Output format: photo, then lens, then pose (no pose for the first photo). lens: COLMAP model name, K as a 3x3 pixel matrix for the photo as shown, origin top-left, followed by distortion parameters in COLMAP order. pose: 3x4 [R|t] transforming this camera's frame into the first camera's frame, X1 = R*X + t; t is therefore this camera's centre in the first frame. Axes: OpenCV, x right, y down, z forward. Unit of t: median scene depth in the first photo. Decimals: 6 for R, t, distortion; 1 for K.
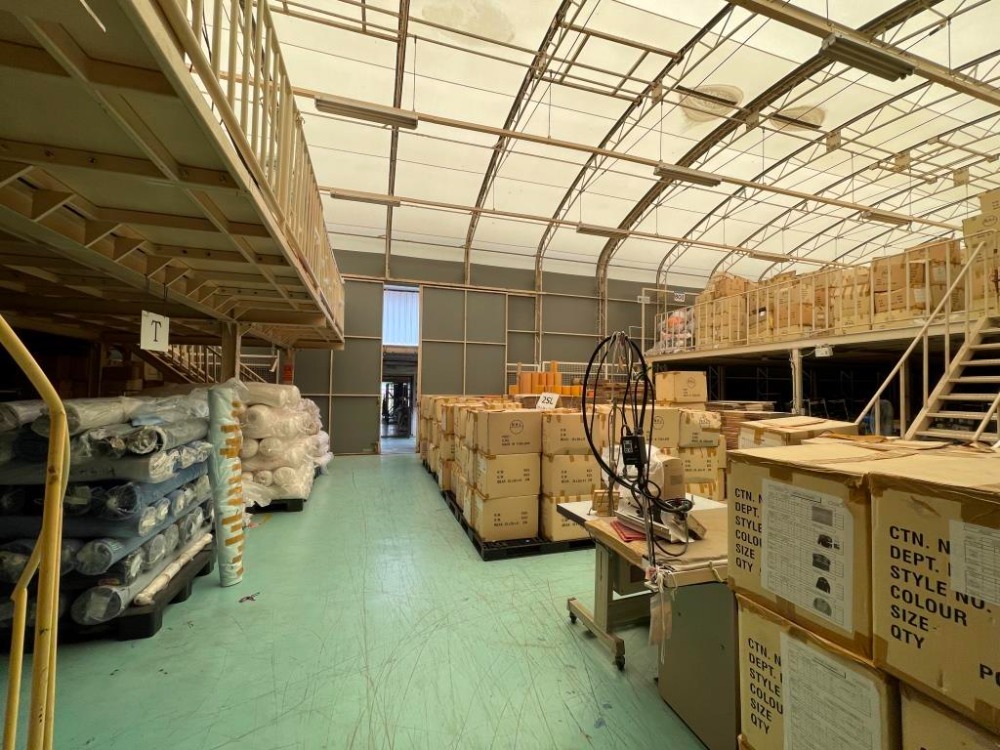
lens RADIAL K [[403.6, 0, 499.7], [0, 403.6, 370.9], [0, 0, 1]] dist [-0.008612, -0.000171]
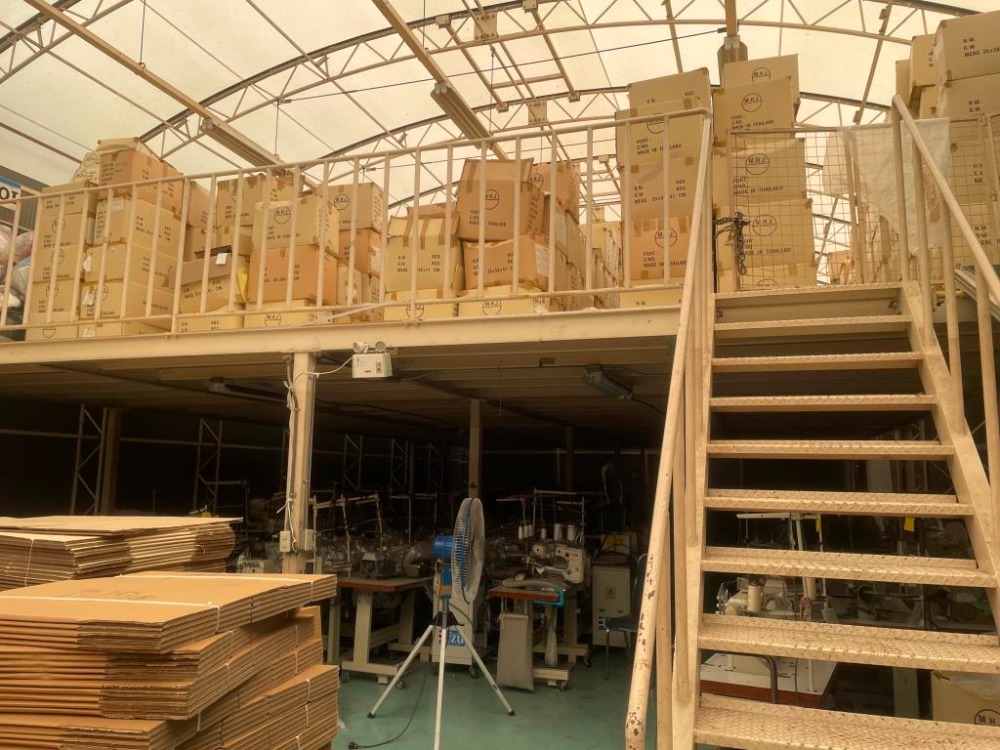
lens RADIAL K [[751.9, 0, 504.1], [0, 751.9, 376.6], [0, 0, 1]] dist [0.034993, -0.007599]
pose [[0.583622, 0.099832, 0.805865, 0.284917], [-0.042891, 0.994818, -0.092177, 0.014880], [-0.810892, 0.019232, 0.584880, 0.429496]]
